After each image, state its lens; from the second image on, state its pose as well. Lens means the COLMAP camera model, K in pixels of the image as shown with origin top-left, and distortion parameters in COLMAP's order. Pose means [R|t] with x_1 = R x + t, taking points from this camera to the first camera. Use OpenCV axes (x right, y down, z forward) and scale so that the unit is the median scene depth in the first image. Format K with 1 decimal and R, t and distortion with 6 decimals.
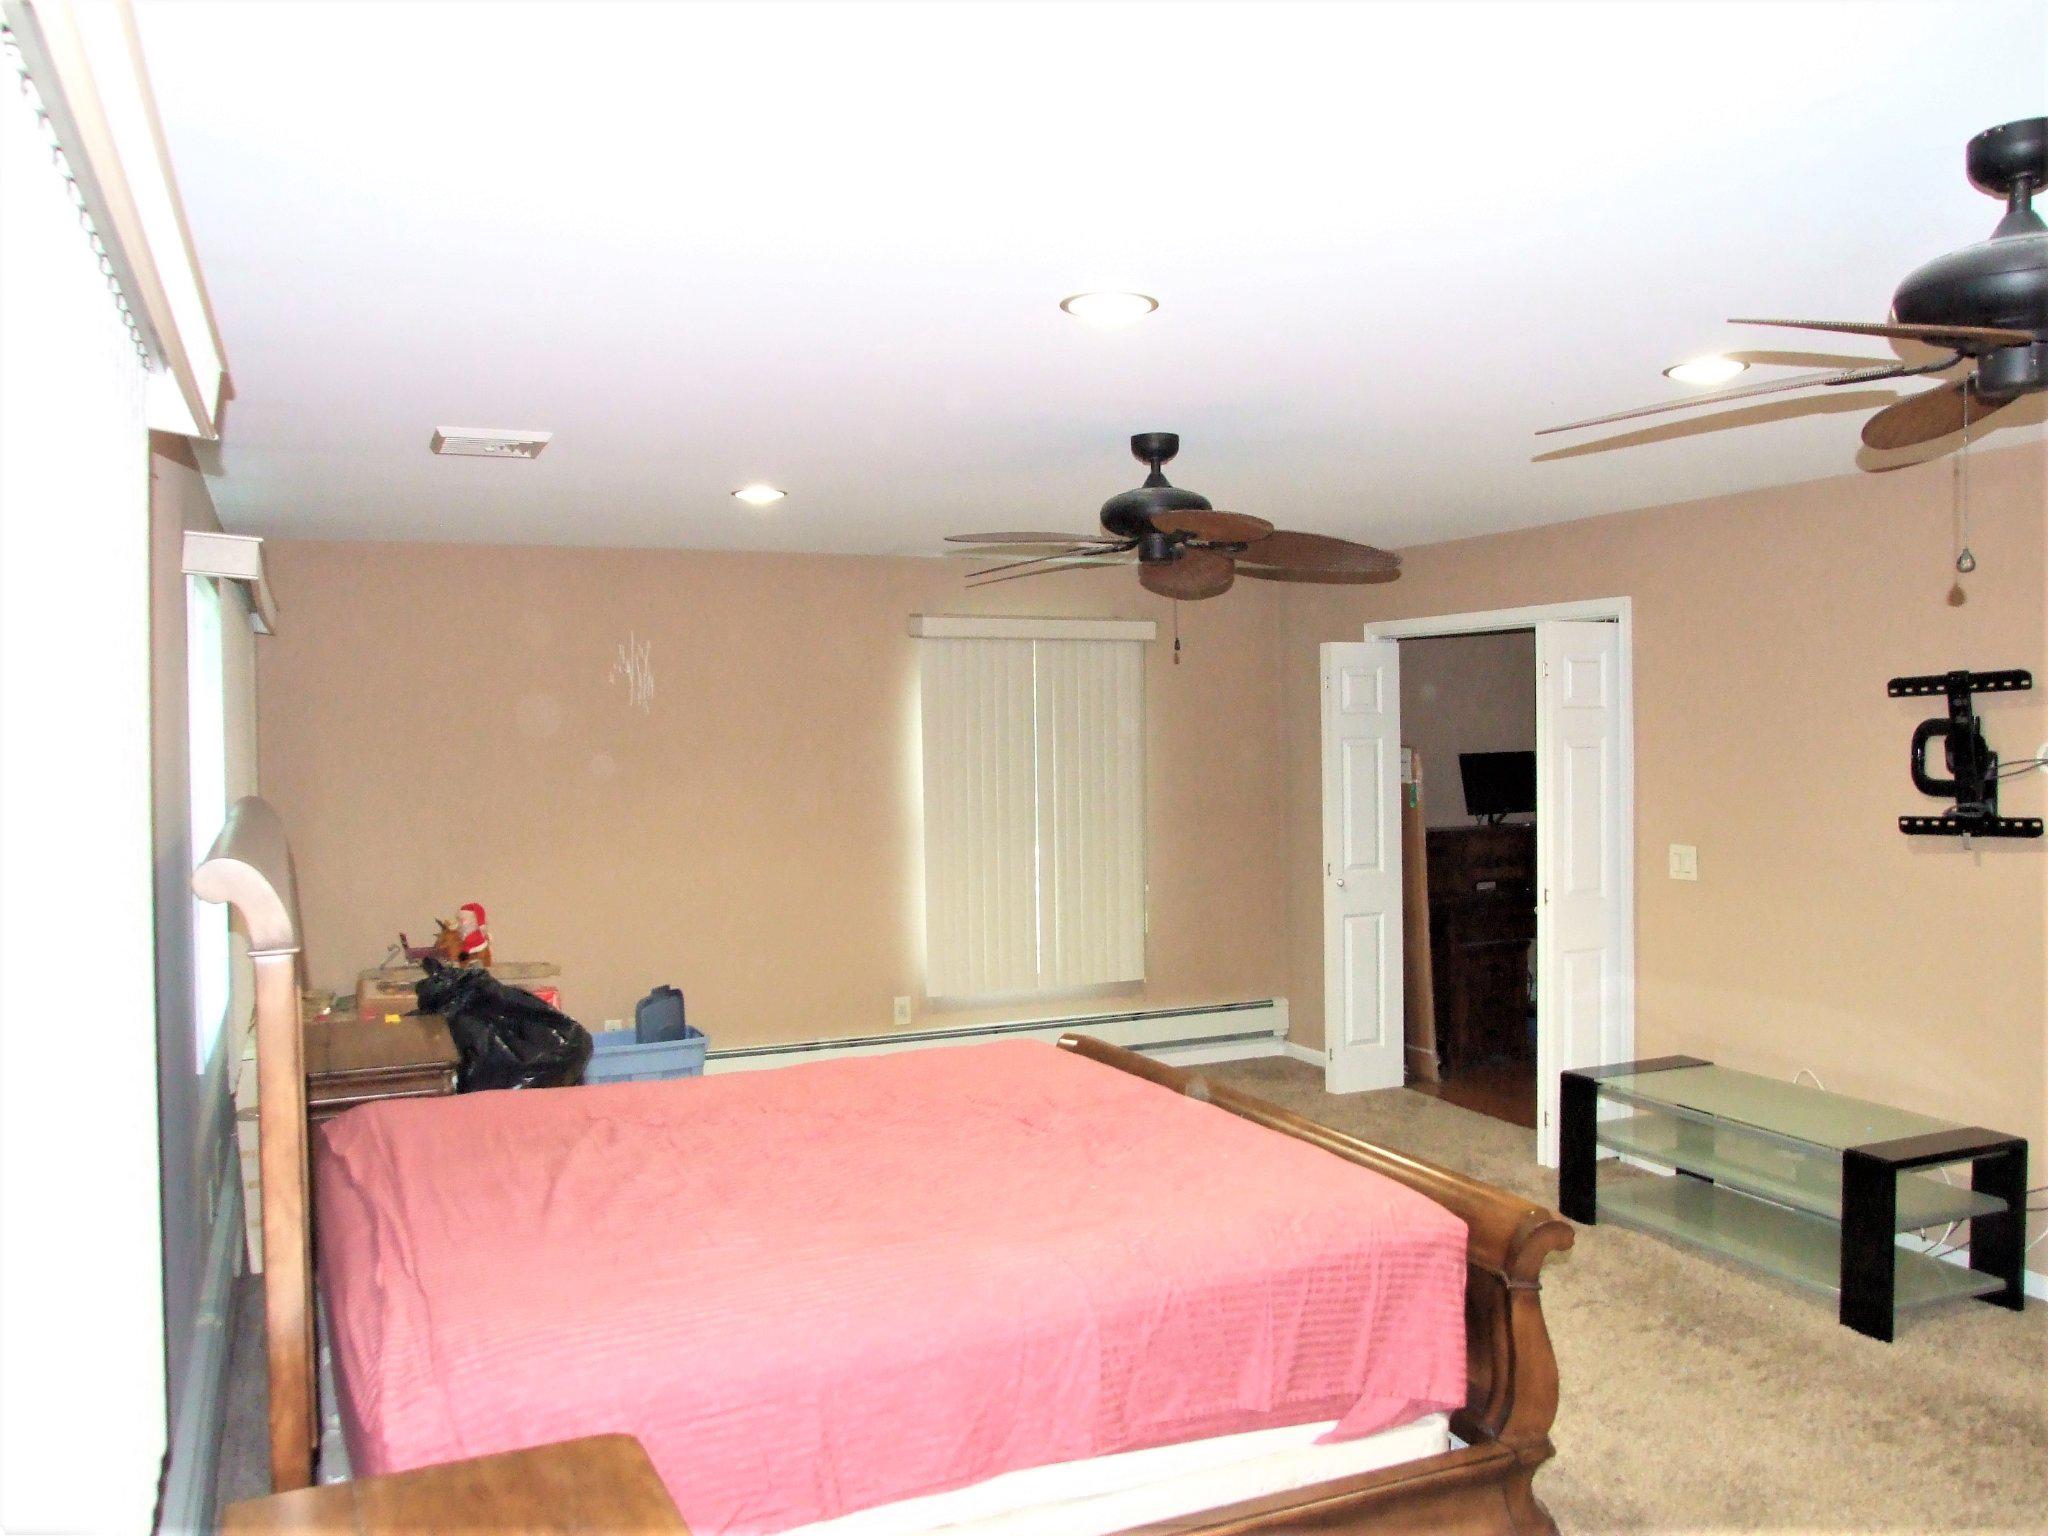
lens RADIAL K [[1658.8, 0, 1014.9], [0, 1658.8, 767.6], [0, 0, 1]] dist [0.003380, 0.004463]
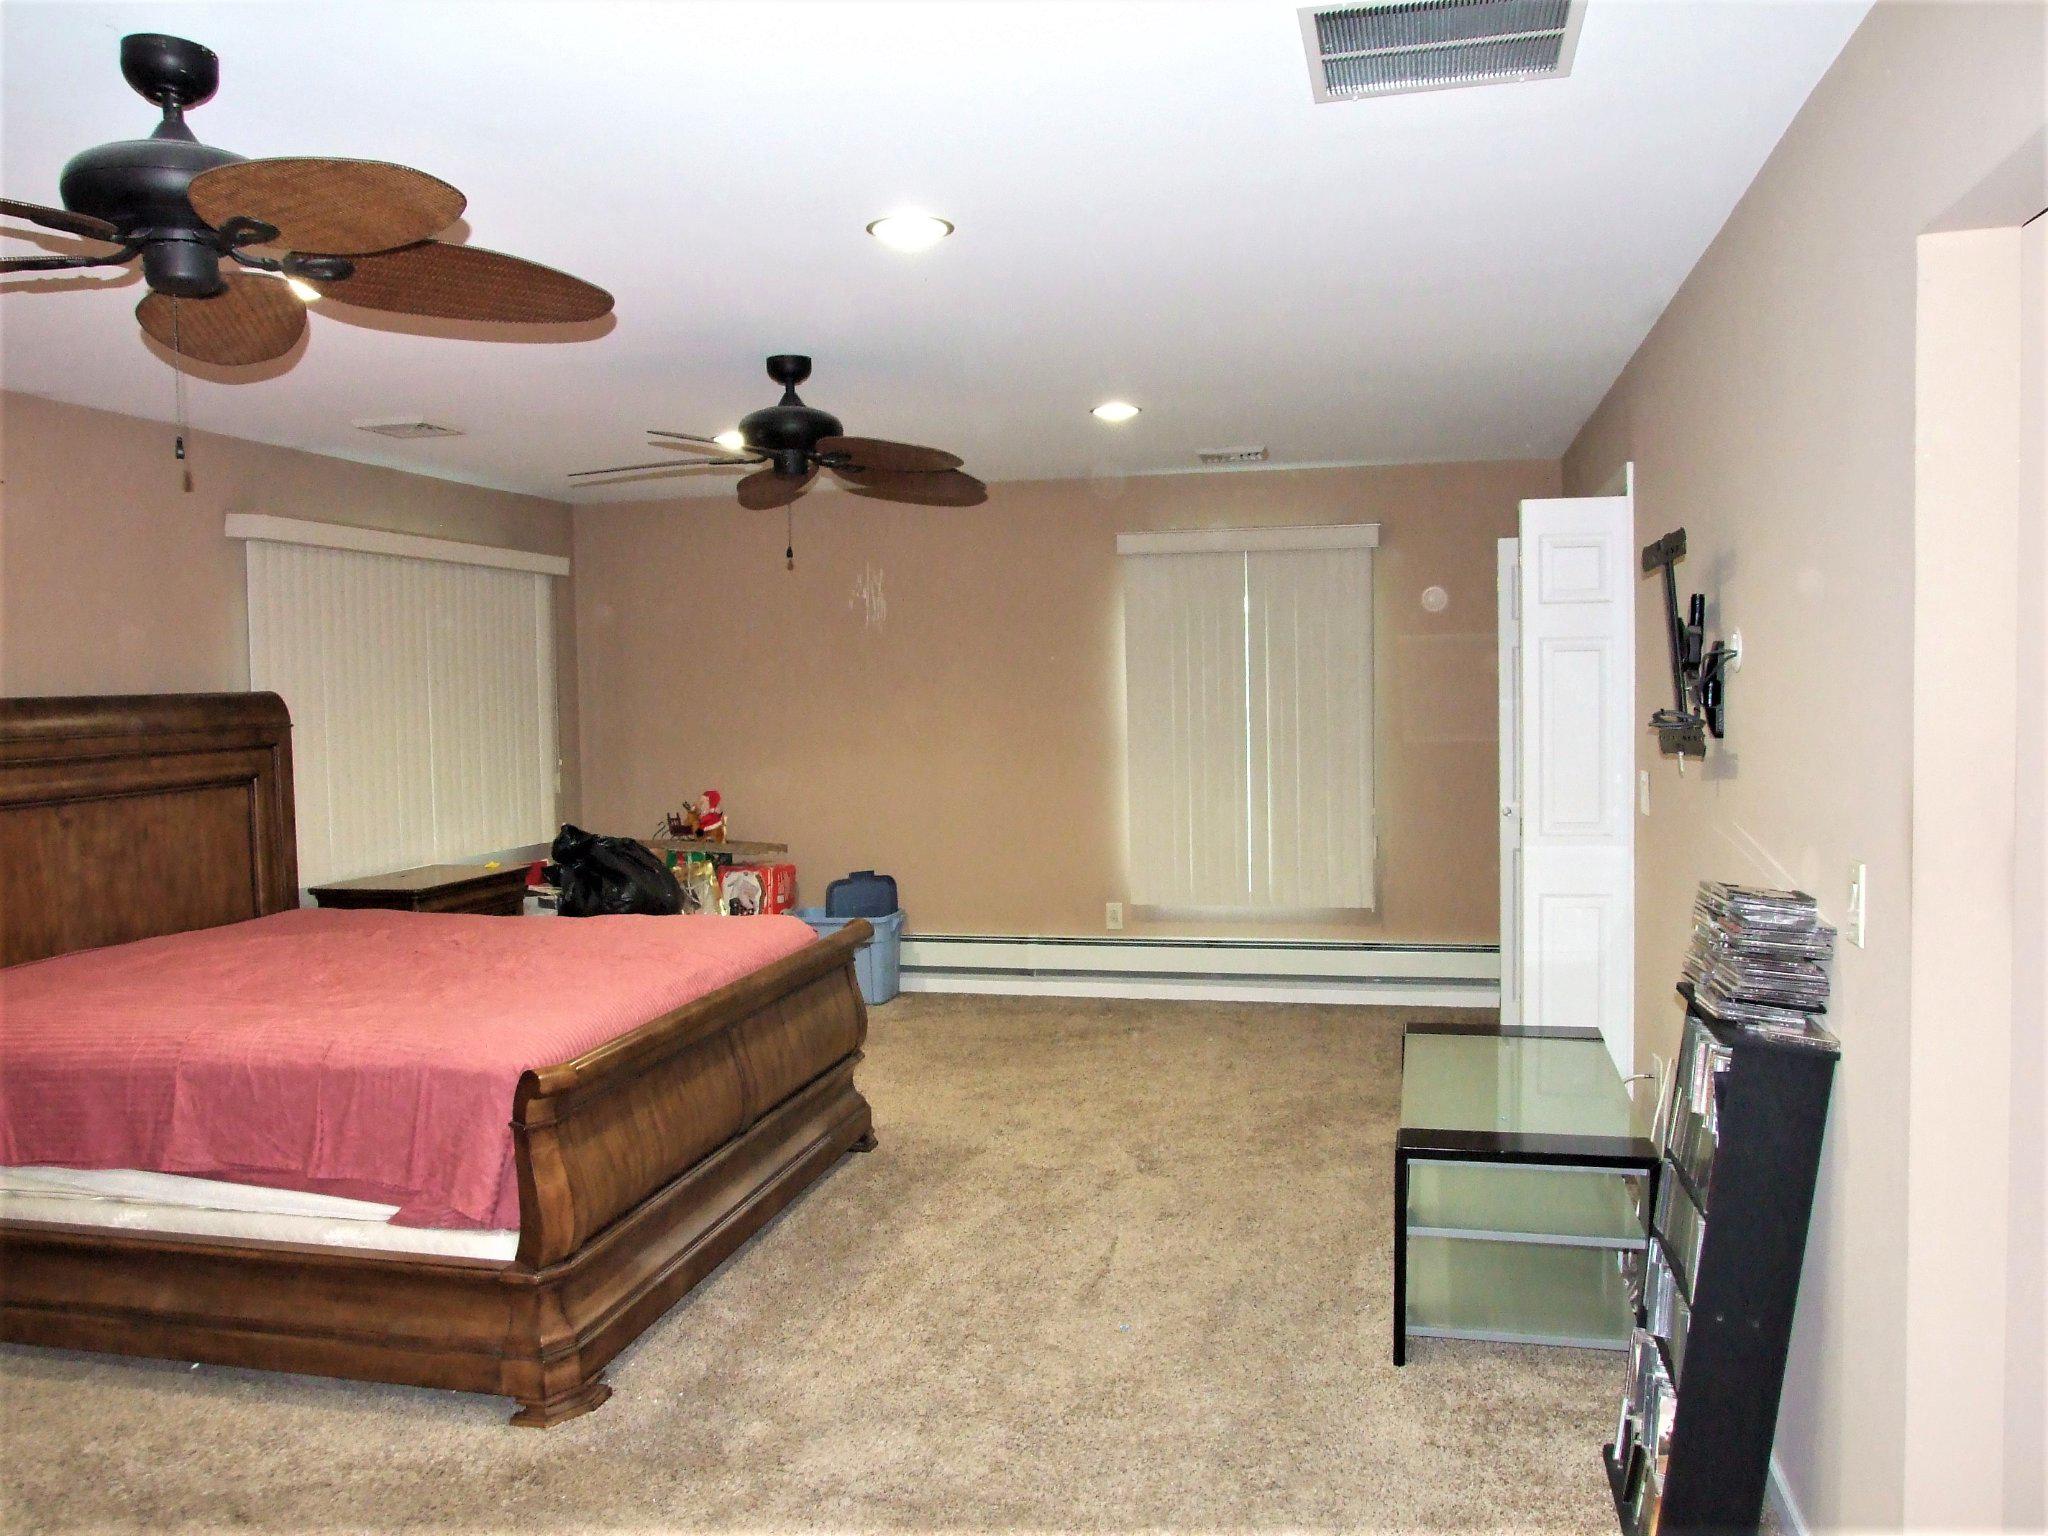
lens RADIAL K [[1658.8, 0, 1009.1], [0, 1658.8, 770.3], [0, 0, 1]] dist [0.003380, 0.004463]
pose [[0.797816, 0.032689, -0.602014, 0.554944], [-0.008474, 0.999038, 0.043017, 0.012092], [0.602842, -0.029218, 0.797326, 0.146872]]
